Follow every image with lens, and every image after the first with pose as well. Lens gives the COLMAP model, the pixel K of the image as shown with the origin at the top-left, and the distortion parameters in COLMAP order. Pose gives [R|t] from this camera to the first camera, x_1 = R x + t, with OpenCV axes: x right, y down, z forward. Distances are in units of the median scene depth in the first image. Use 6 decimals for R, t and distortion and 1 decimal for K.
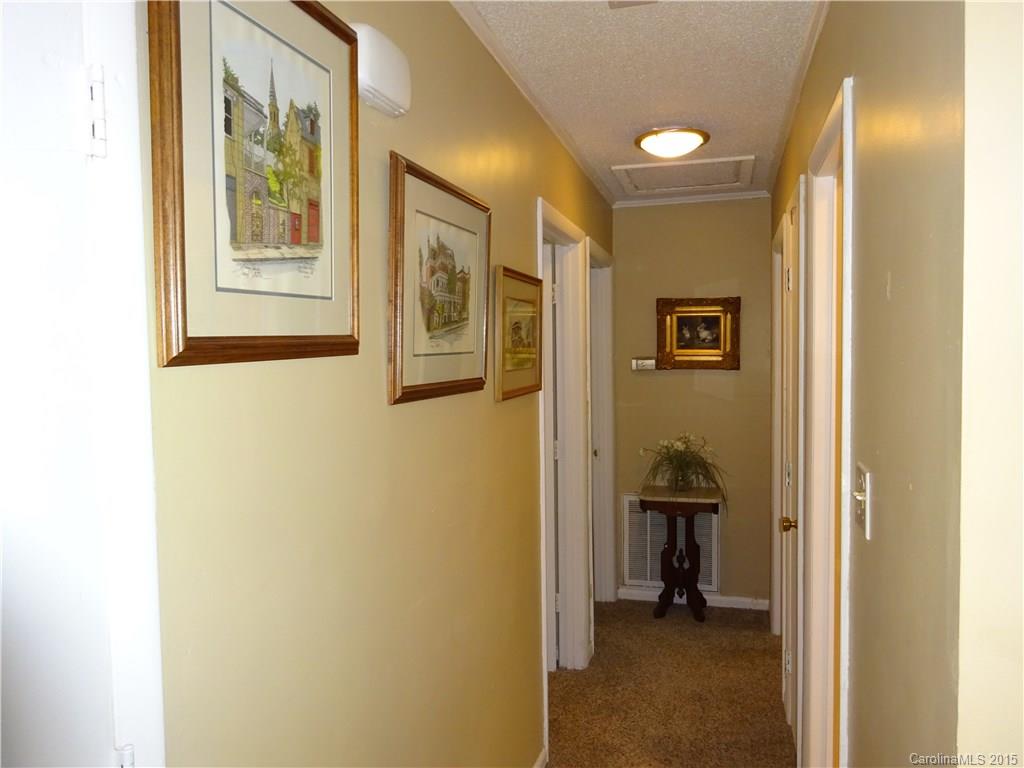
lens RADIAL K [[761.1, 0, 511.8], [0, 761.1, 387.3], [0, 0, 1]] dist [0.002358, 0.000927]
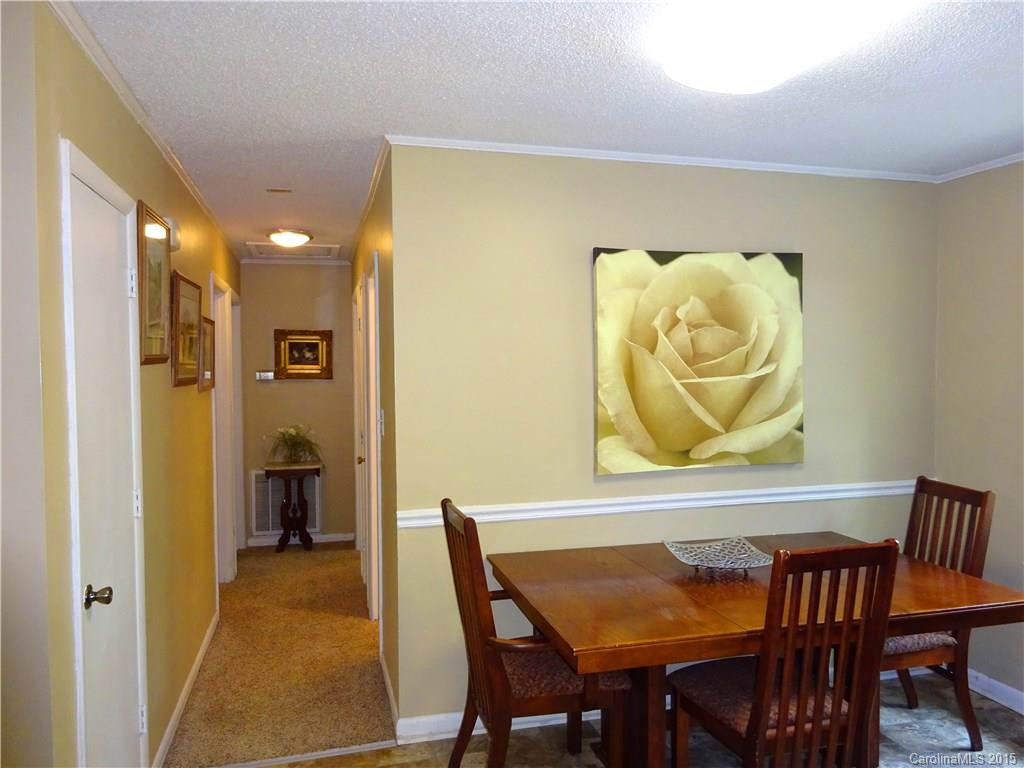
lens RADIAL K [[761.1, 0, 514.2], [0, 761.1, 386.4], [0, 0, 1]] dist [0.002358, 0.000927]
pose [[0.864211, -0.008022, 0.503066, -0.139866], [0.021655, 0.999539, -0.021261, 0.030304], [-0.502663, 0.029268, 0.863987, -0.455669]]
